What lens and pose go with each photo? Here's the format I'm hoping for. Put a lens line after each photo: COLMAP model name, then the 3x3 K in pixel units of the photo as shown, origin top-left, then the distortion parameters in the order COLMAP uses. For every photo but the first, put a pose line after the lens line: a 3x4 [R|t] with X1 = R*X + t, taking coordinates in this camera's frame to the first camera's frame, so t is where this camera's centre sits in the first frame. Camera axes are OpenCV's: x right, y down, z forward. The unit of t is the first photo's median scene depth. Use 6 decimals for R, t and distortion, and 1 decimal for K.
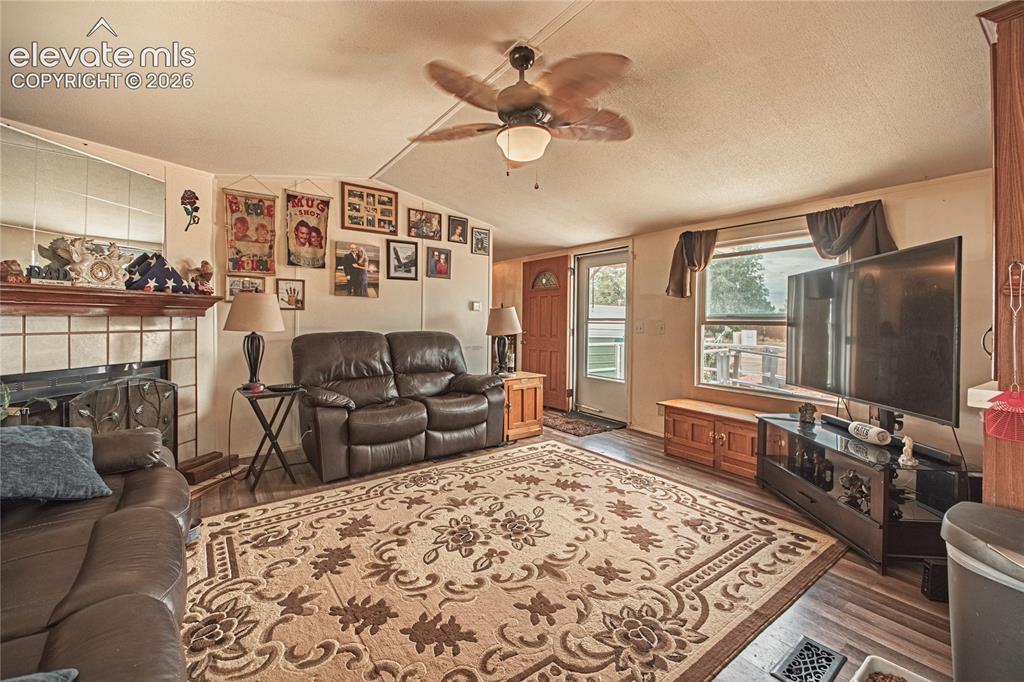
lens RADIAL K [[420.4, 0, 518.3], [0, 420.4, 321.2], [0, 0, 1]] dist [-0.007283, -0.003401]
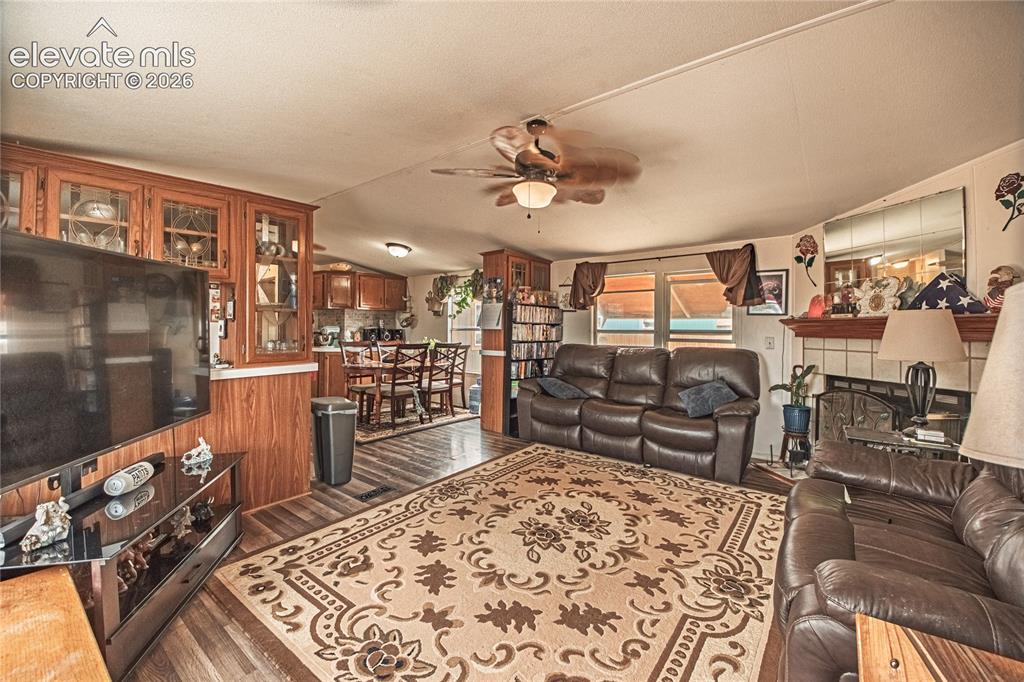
lens RADIAL K [[420.4, 0, 526.7], [0, 420.4, 333.8], [0, 0, 1]] dist [-0.007283, -0.003401]
pose [[-0.956124, -0.010456, -0.292774, 0.322590], [-0.014425, 0.999831, 0.011399, -0.026985], [0.292606, 0.015122, -0.956114, 1.812426]]
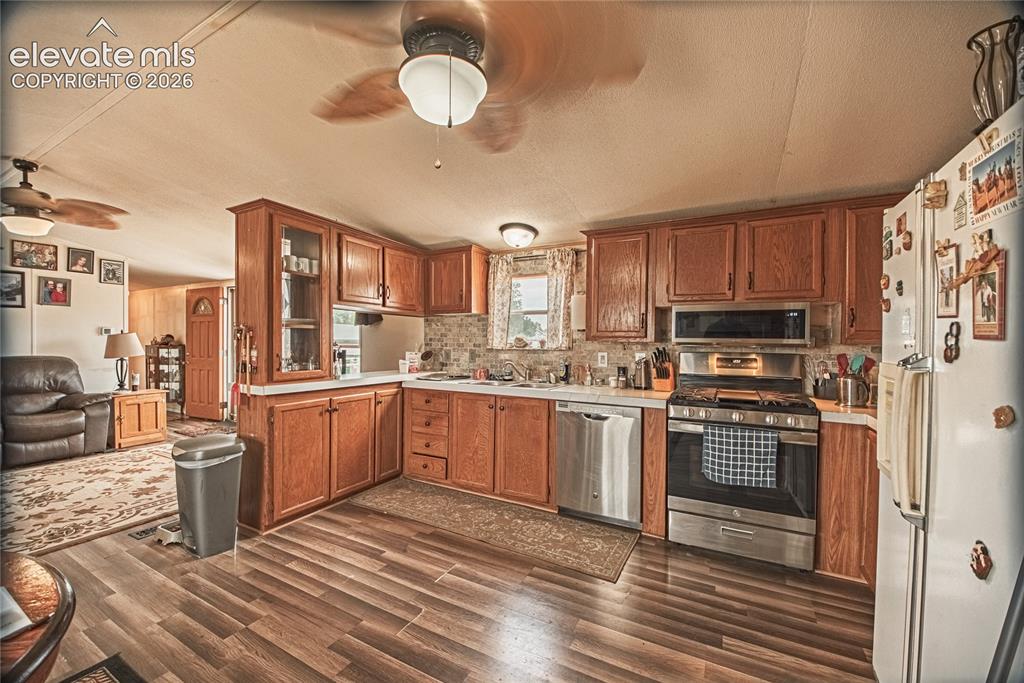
lens RADIAL K [[420.4, 0, 506.4], [0, 420.4, 339.1], [0, 0, 1]] dist [-0.007283, -0.003401]
pose [[0.908631, -0.010111, 0.417478, 0.747130], [0.006190, 0.999923, 0.010746, -0.039303], [-0.417555, -0.007180, 0.908623, -0.794588]]
